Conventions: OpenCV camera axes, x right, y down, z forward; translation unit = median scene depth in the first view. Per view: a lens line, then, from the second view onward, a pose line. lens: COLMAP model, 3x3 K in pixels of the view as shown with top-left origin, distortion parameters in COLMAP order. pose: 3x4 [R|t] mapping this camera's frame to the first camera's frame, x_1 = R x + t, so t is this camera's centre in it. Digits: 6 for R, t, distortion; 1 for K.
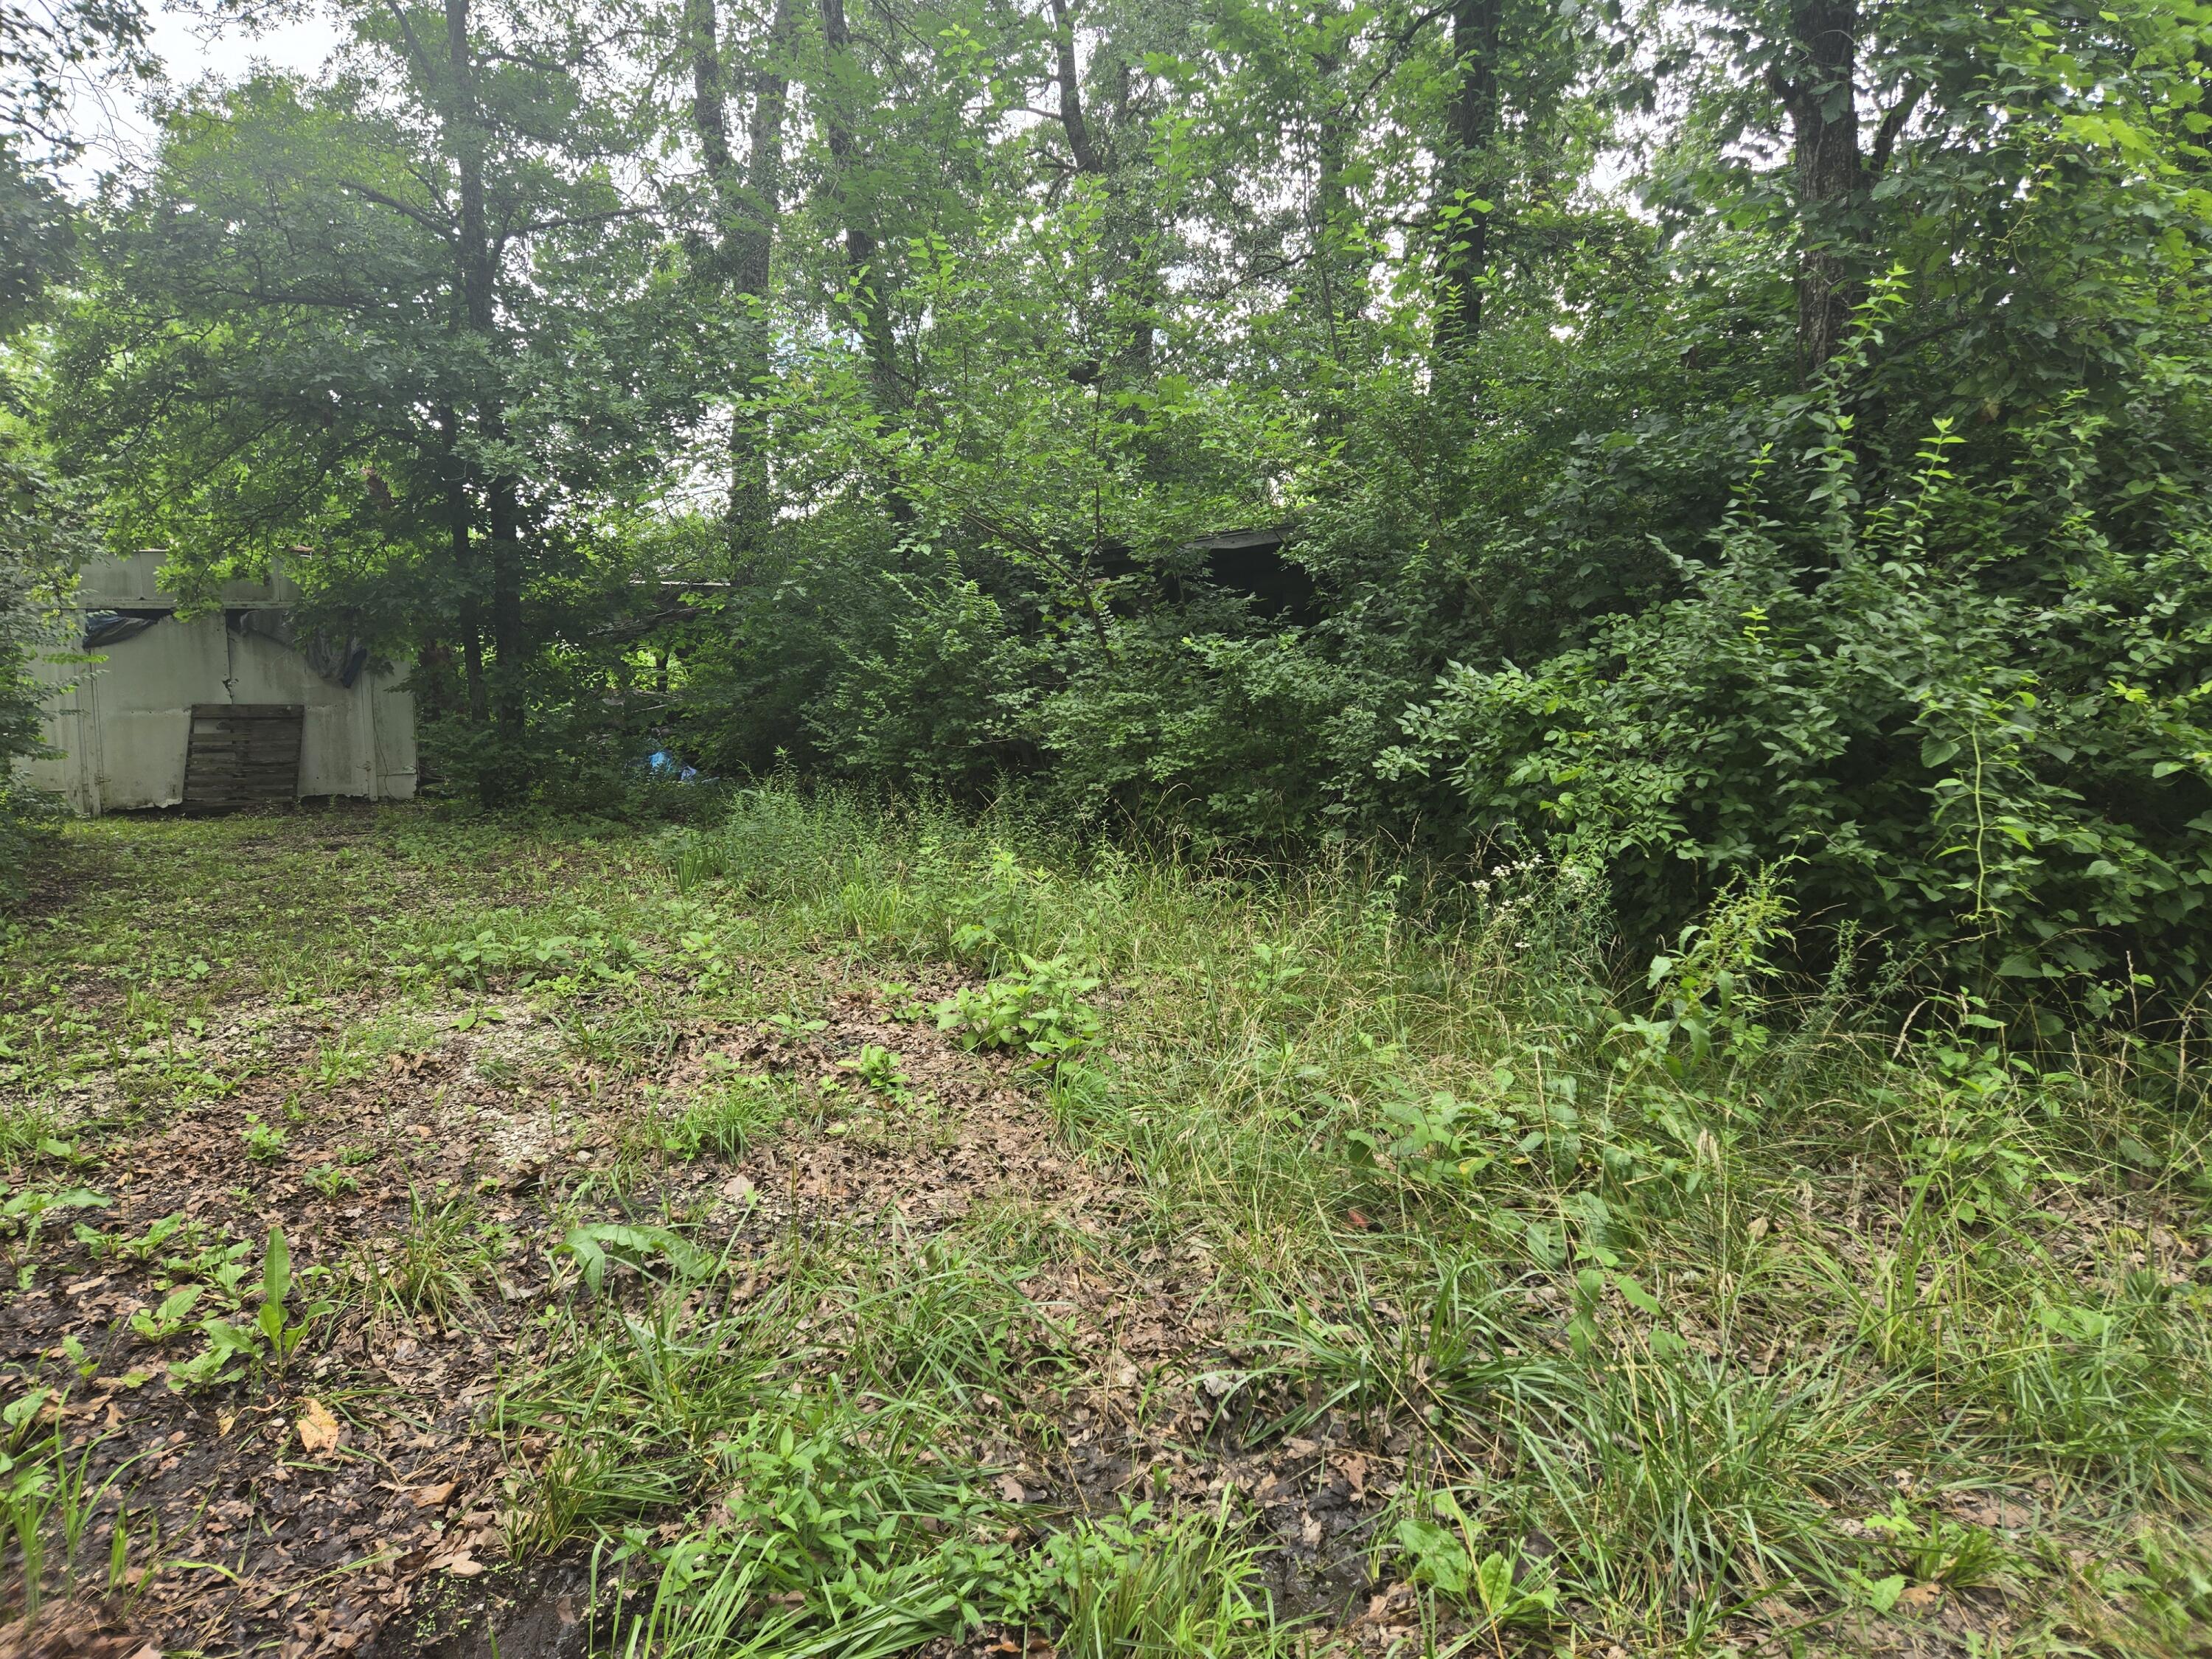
lens RADIAL K [[1456.6, 0, 1116.6], [0, 1456.6, 798.2], [0, 0, 1]] dist [0.081785, -0.067288]
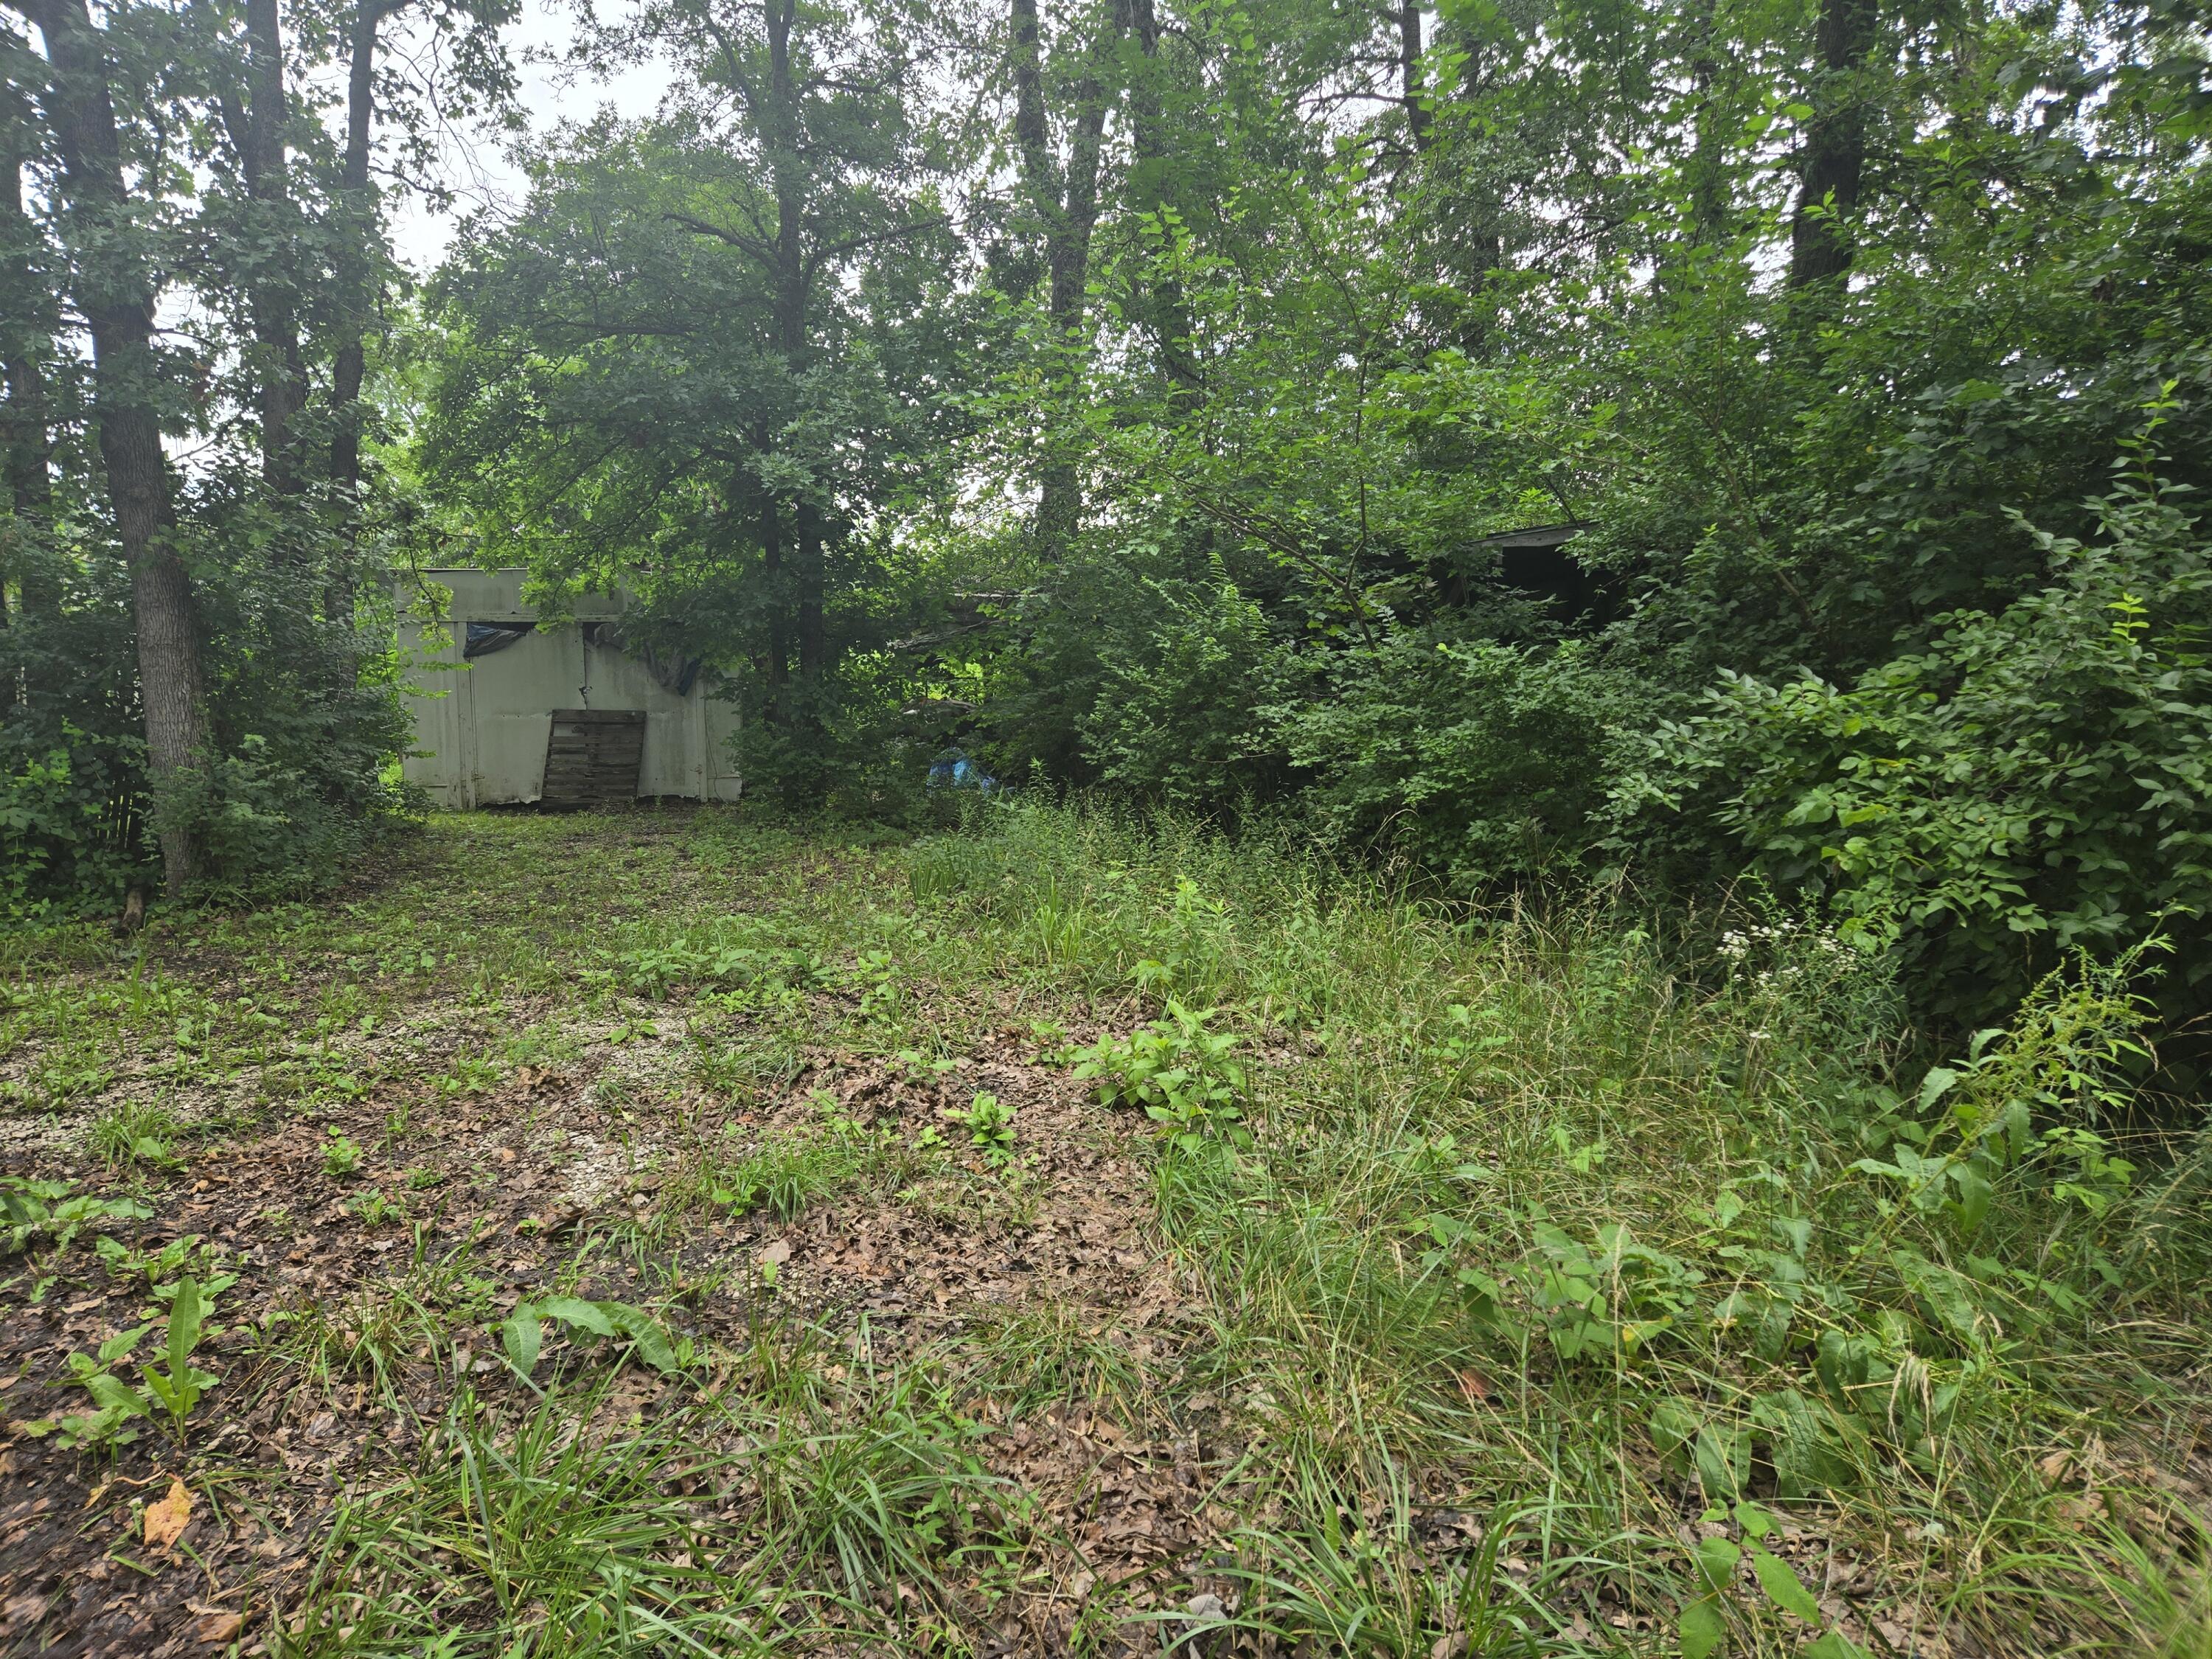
lens RADIAL K [[1456.6, 0, 1110.5], [0, 1456.6, 817.3], [0, 0, 1]] dist [0.081785, -0.067288]
pose [[0.969777, 0.028482, -0.242324, 0.108540], [-0.027442, 0.999594, 0.007664, -0.009238], [0.242444, -0.000782, 0.970165, 0.135725]]
